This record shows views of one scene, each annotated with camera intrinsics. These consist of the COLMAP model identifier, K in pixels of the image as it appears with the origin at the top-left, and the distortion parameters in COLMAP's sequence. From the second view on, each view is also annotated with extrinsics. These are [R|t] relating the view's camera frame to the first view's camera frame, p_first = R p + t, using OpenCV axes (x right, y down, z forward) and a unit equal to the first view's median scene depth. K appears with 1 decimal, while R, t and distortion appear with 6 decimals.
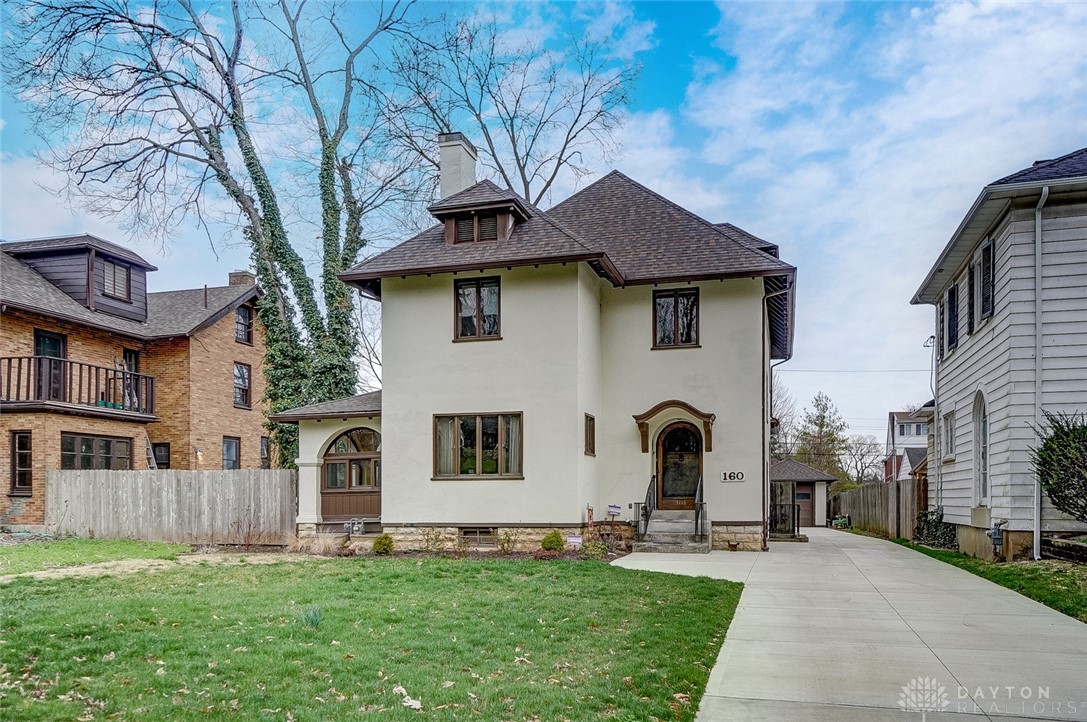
lens RADIAL K [[843.0, 0, 543.5], [0, 843.0, 361.0], [0, 0, 1]] dist [0.047623, -0.000197]
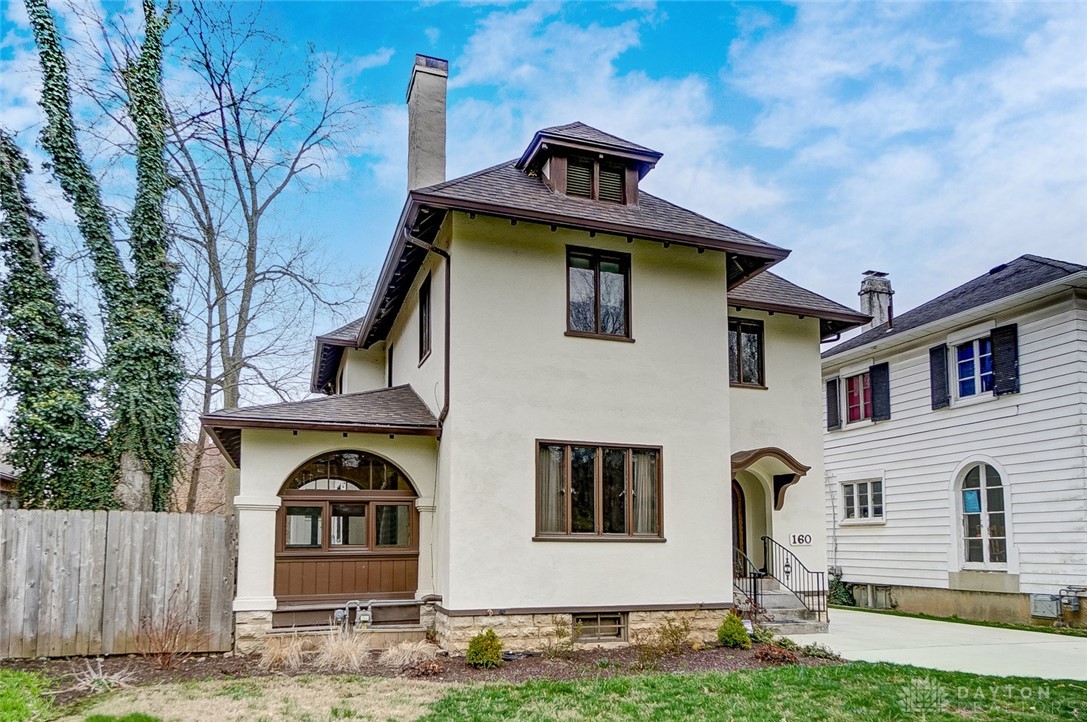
lens RADIAL K [[745.5, 0, 543.5], [0, 745.5, 399.2], [0, 0, 1]] dist [-0.002564, 0.000560]
pose [[0.820740, 0.117100, 0.559172, -0.443785], [-0.100042, 0.993103, -0.061134, 0.065913], [-0.562475, -0.005765, 0.826794, 0.511415]]
